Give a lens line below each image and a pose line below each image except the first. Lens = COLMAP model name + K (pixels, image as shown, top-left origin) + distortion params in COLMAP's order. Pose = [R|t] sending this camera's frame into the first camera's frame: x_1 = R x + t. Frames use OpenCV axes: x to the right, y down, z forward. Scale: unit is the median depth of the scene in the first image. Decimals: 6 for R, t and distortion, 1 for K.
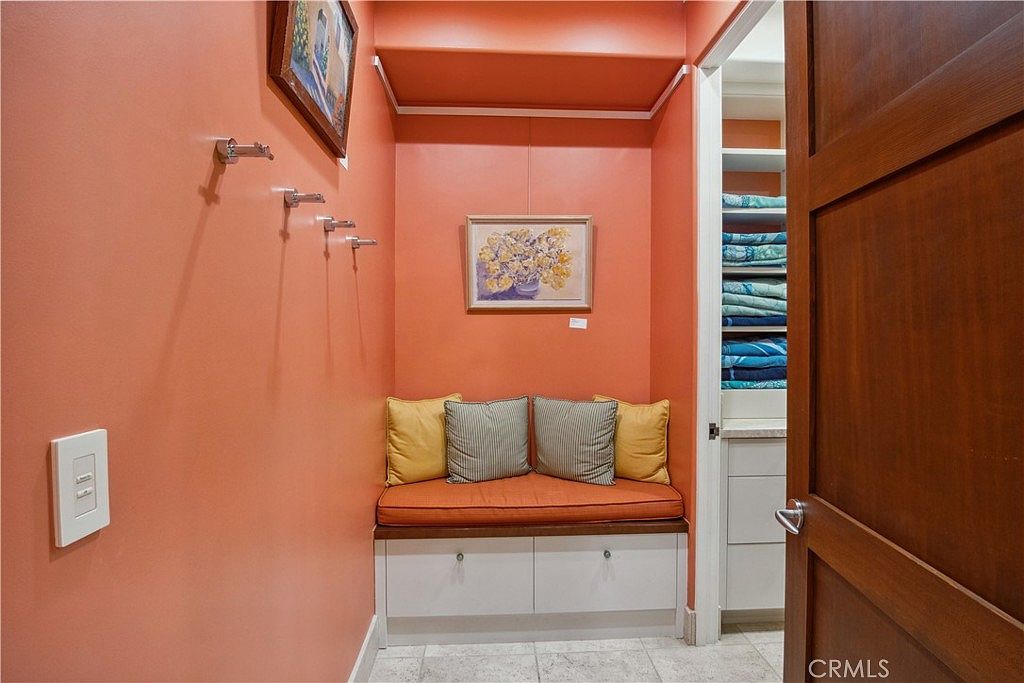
lens RADIAL K [[519.6, 0, 512.7], [0, 519.6, 337.6], [0, 0, 1]] dist [-0.020500, 0.000116]
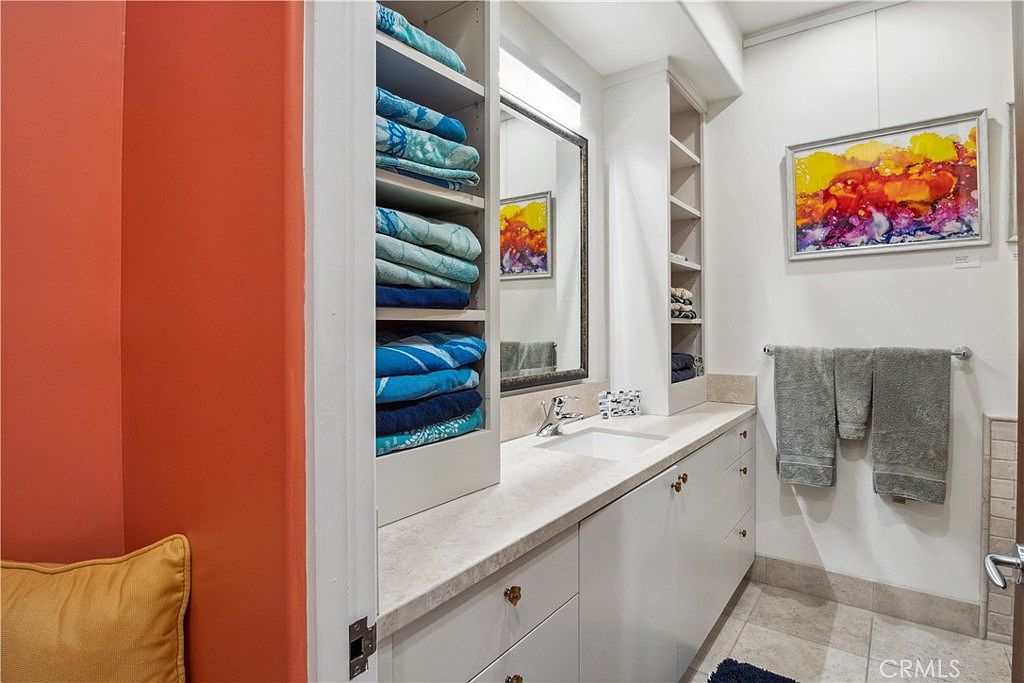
lens RADIAL K [[519.6, 0, 515.7], [0, 519.6, 331.3], [0, 0, 1]] dist [-0.020500, 0.000116]
pose [[0.643490, -0.003580, 0.765446, 0.190128], [0.010778, 0.999932, -0.004383, 0.001017], [-0.765378, 0.011070, 0.643485, 0.643558]]
